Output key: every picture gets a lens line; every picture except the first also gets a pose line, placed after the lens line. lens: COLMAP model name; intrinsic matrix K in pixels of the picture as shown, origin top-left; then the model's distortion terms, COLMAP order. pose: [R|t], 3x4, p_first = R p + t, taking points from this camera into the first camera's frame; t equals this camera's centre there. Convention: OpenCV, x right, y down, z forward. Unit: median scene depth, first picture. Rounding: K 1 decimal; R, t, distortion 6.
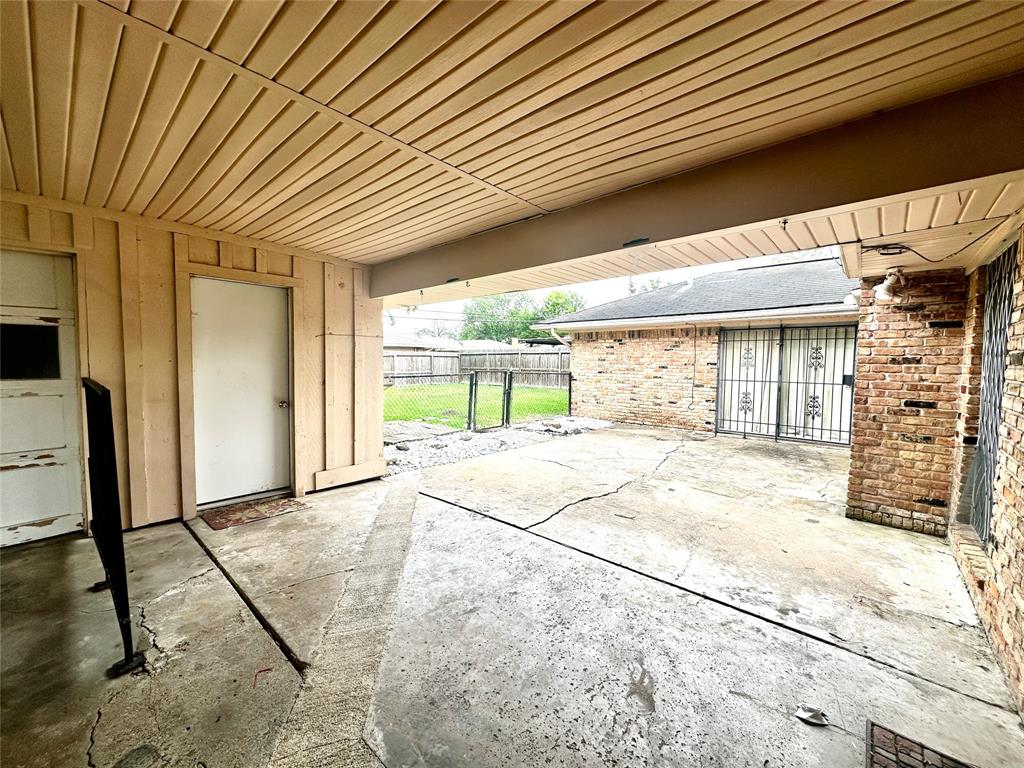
lens RADIAL K [[409.6, 0, 514.8], [0, 409.6, 381.4], [0, 0, 1]] dist [-0.005578, 0.000860]
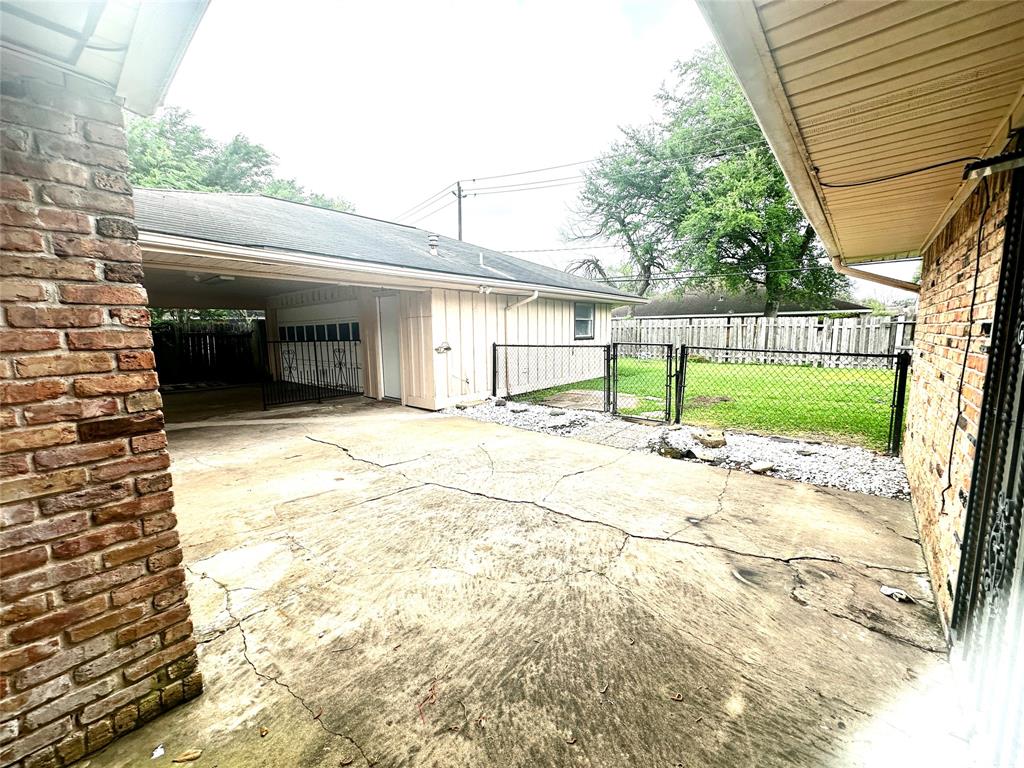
lens RADIAL K [[409.6, 0, 507.6], [0, 409.6, 382.4], [0, 0, 1]] dist [-0.005578, 0.000860]
pose [[0.014719, 0.119415, -0.992735, 0.754639], [-0.043849, 0.991965, 0.118672, -0.035211], [0.998930, 0.041784, 0.019837, 0.820721]]
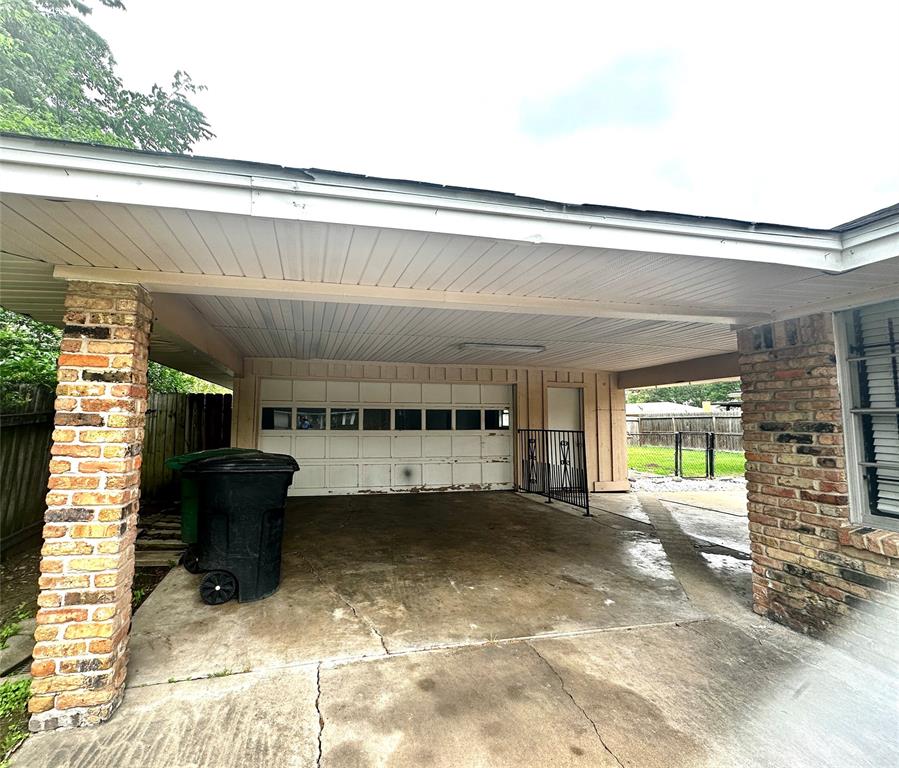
lens RADIAL K [[410.4, 0, 388.8], [0, 410.4, 381.7], [0, 0, 1]] dist [-0.002671, -0.000419]
pose [[0.798176, -0.059564, -0.599473, -0.044508], [-0.033986, 0.989063, -0.143525, 0.038786], [0.601465, 0.134932, 0.787422, -0.678135]]
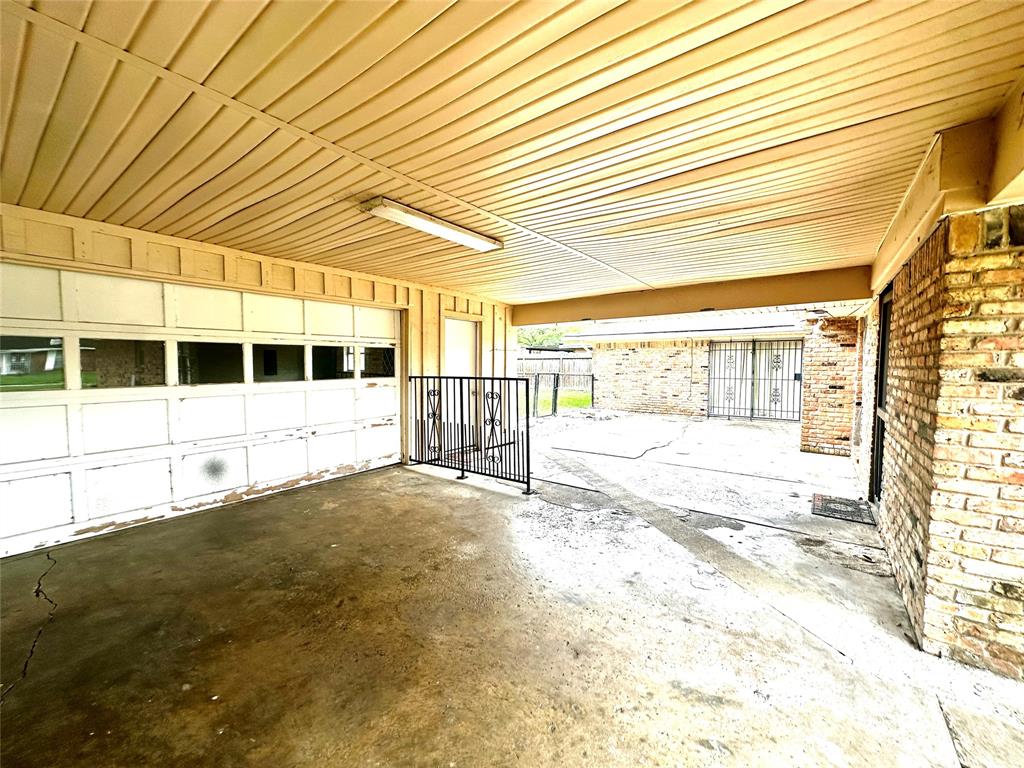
lens RADIAL K [[409.6, 0, 513.4], [0, 409.6, 382.2], [0, 0, 1]] dist [-0.005578, 0.000860]
pose [[0.996336, -0.010179, 0.084920, -0.306559], [0.010946, 0.999903, -0.008566, 0.015282], [-0.084824, 0.009464, 0.996351, -0.353205]]
